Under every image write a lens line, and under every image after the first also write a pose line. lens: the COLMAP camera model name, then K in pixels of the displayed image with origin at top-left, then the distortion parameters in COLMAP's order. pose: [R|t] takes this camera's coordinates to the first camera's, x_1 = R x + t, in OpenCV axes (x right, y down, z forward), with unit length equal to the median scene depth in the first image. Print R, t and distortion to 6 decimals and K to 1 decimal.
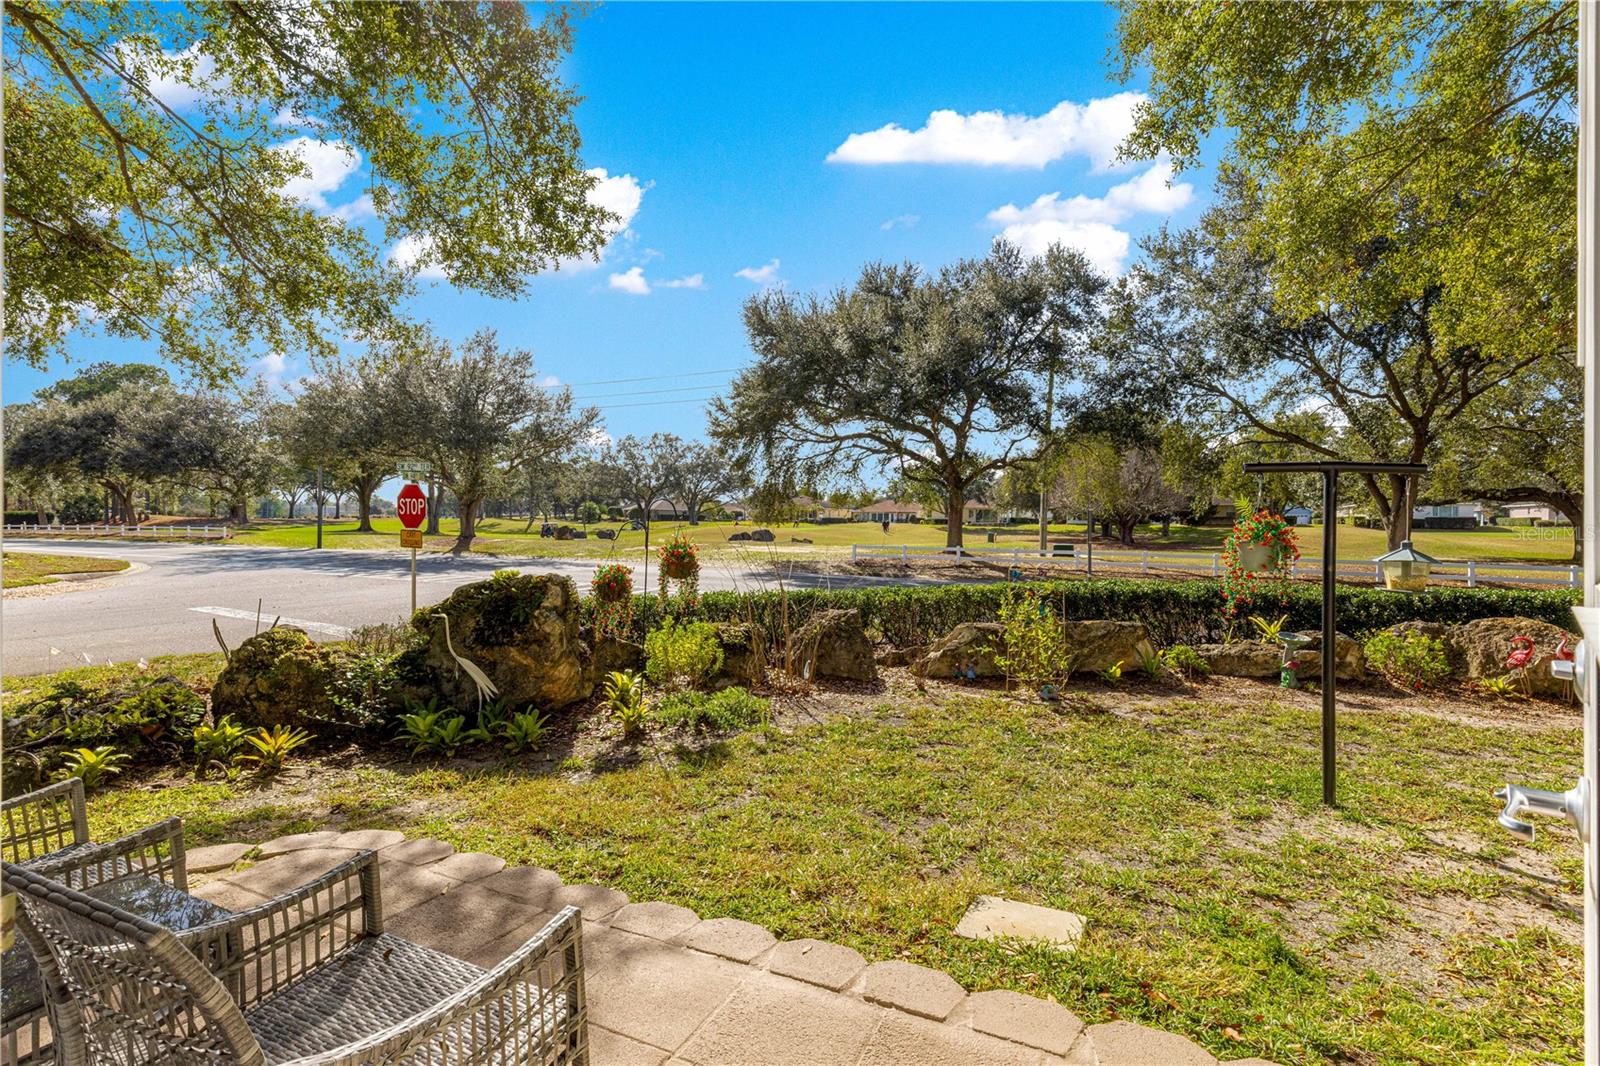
lens RADIAL K [[712.4, 0, 822.2], [0, 712.4, 517.6], [0, 0, 1]] dist [0.012429, -0.001543]
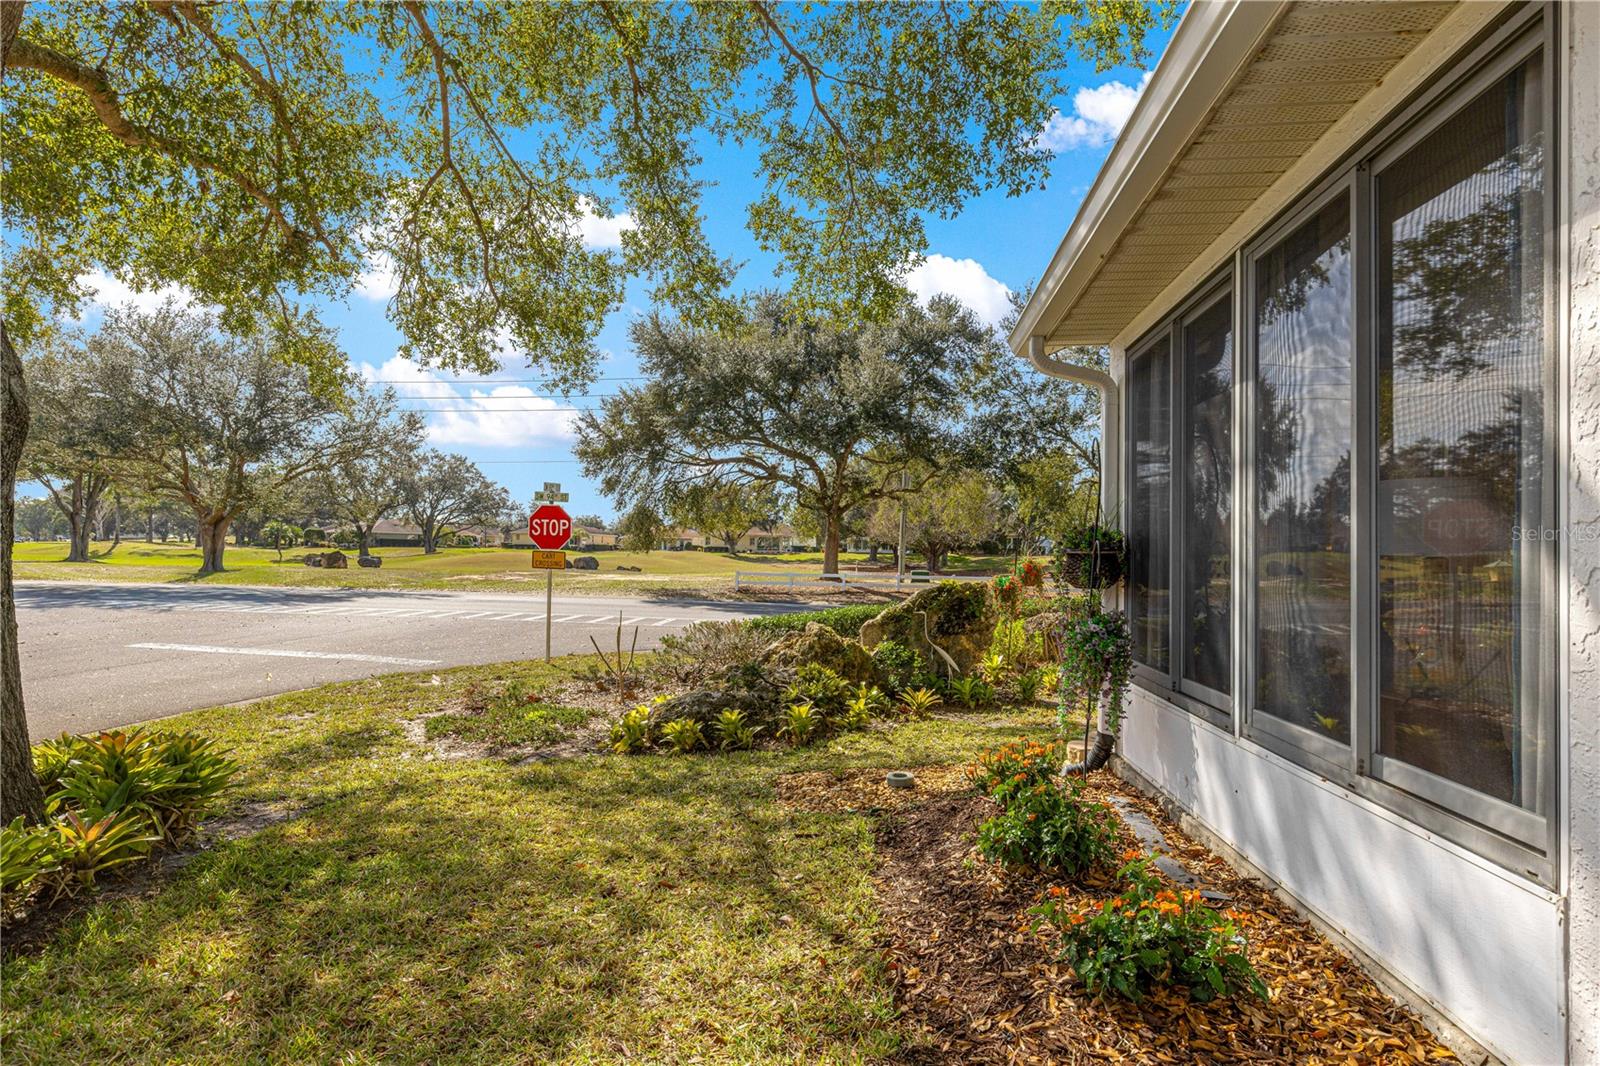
lens RADIAL K [[783.3, 0, 803.6], [0, 783.3, 538.1], [0, 0, 1]] dist [-0.004241, 0.000330]
pose [[0.950452, 0.010679, 0.310689, -0.182809], [-0.007844, 0.999915, -0.010375, 0.002224], [-0.310774, 0.007423, 0.950455, -0.049506]]
